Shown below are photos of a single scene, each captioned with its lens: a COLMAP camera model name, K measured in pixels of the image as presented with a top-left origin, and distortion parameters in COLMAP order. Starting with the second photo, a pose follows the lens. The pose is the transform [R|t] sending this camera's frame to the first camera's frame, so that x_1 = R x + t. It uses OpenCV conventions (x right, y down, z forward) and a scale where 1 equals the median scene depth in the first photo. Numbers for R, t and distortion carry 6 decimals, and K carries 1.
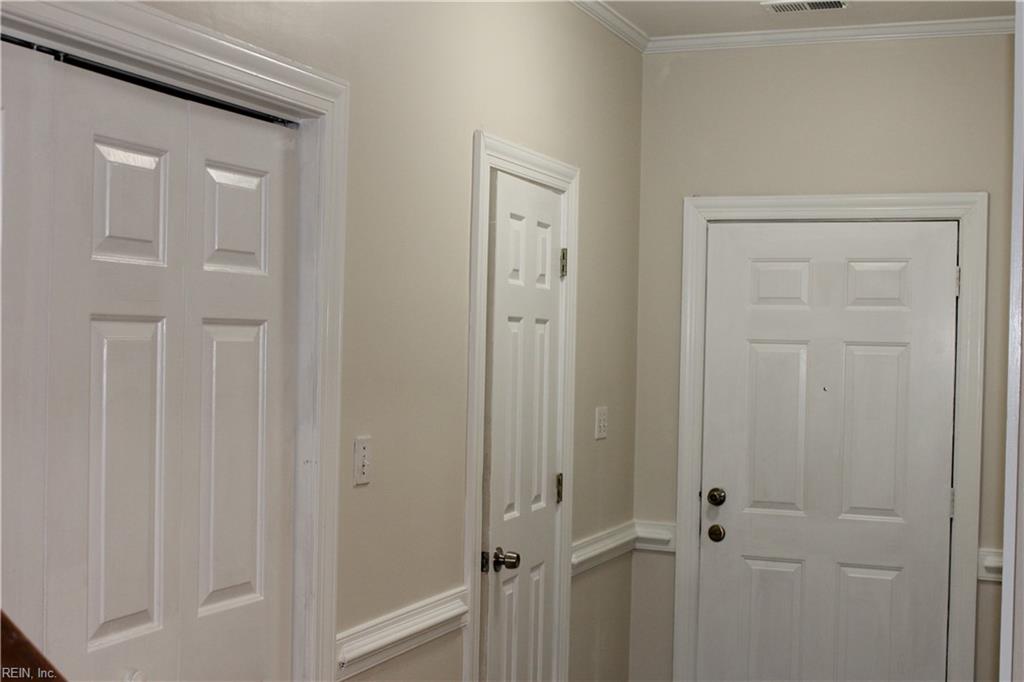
lens RADIAL K [[1283.8, 0, 512.0], [0, 1283.8, 341.0], [0, 0, 1]] dist [-0.076529, -0.006191]
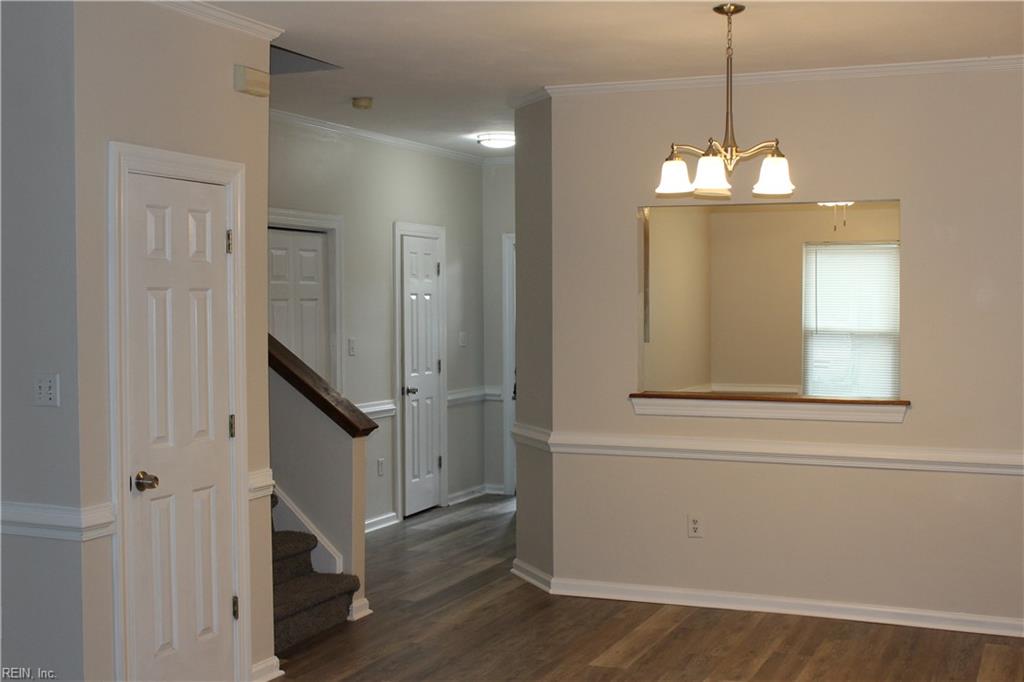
lens RADIAL K [[1283.8, 0, 512.0], [0, 1283.8, 341.0], [0, 0, 1]] dist [-0.076529, -0.006191]
pose [[0.999735, -0.022543, -0.004619, 0.203764], [0.022688, 0.999154, 0.034302, -0.007419], [0.003841, -0.034398, 0.999401, -1.491178]]
